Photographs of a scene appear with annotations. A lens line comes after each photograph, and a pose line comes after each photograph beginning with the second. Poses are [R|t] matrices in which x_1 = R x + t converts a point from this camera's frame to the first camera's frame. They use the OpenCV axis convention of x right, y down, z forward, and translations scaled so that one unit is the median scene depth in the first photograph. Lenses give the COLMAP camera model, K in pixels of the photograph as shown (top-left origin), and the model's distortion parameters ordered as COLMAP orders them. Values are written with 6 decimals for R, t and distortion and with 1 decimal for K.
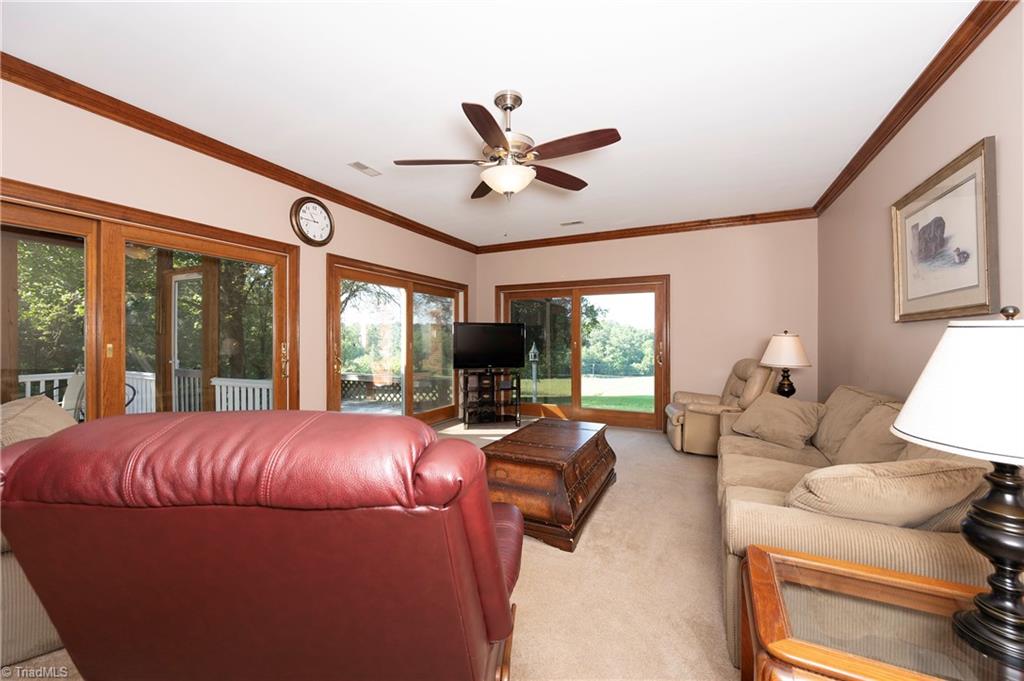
lens RADIAL K [[402.8, 0, 509.7], [0, 402.8, 337.1], [0, 0, 1]] dist [-0.001274, -0.000232]
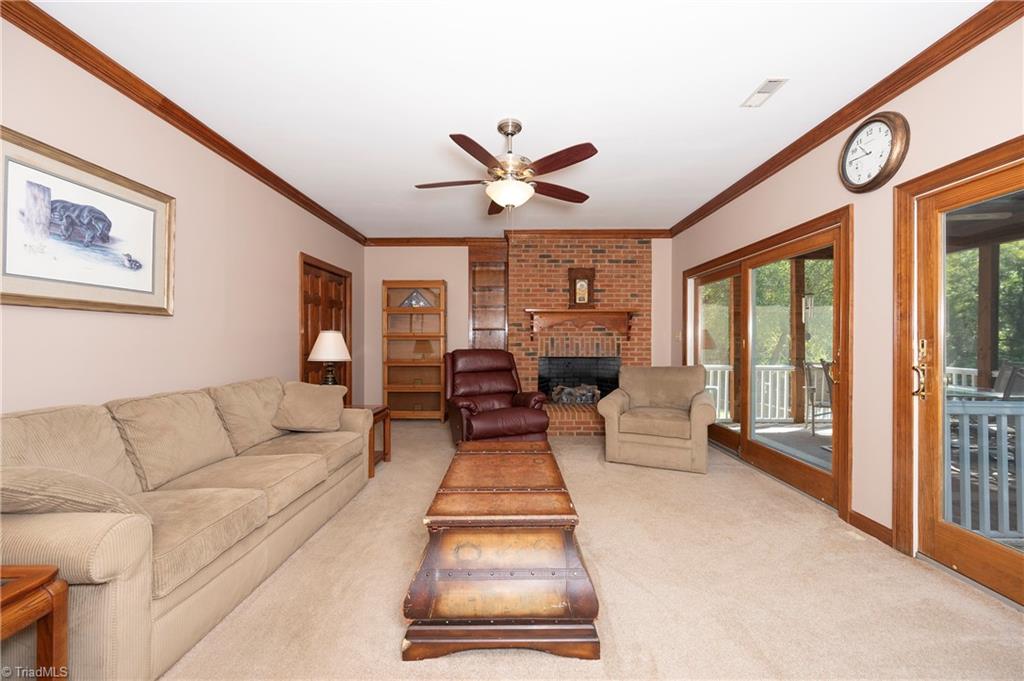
lens RADIAL K [[402.8, 0, 516.7], [0, 402.8, 339.9], [0, 0, 1]] dist [-0.001274, -0.000232]
pose [[-0.889517, -0.003662, -0.456888, 0.306909], [-0.000779, 0.999979, -0.006497, 0.019266], [0.456902, -0.005423, -0.889501, 1.259374]]
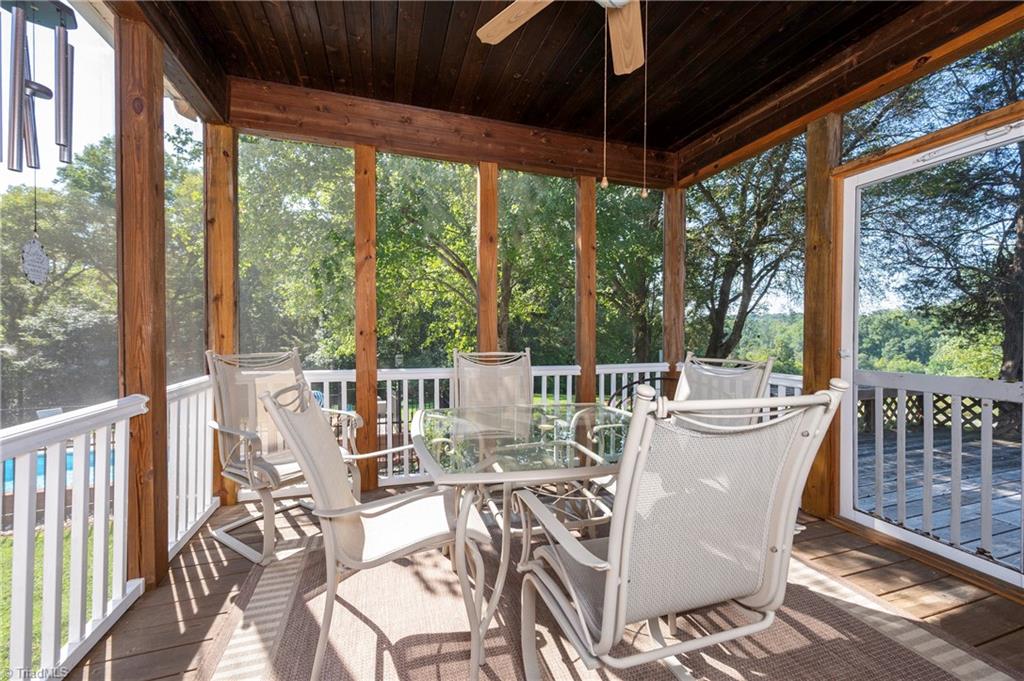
lens RADIAL K [[402.8, 0, 510.3], [0, 402.8, 335.7], [0, 0, 1]] dist [-0.001274, -0.000232]
pose [[0.688552, 0.005044, -0.725169, -0.933385], [0.003932, 0.999935, 0.010689, 0.042593], [0.725176, -0.010212, 0.688488, 0.481977]]
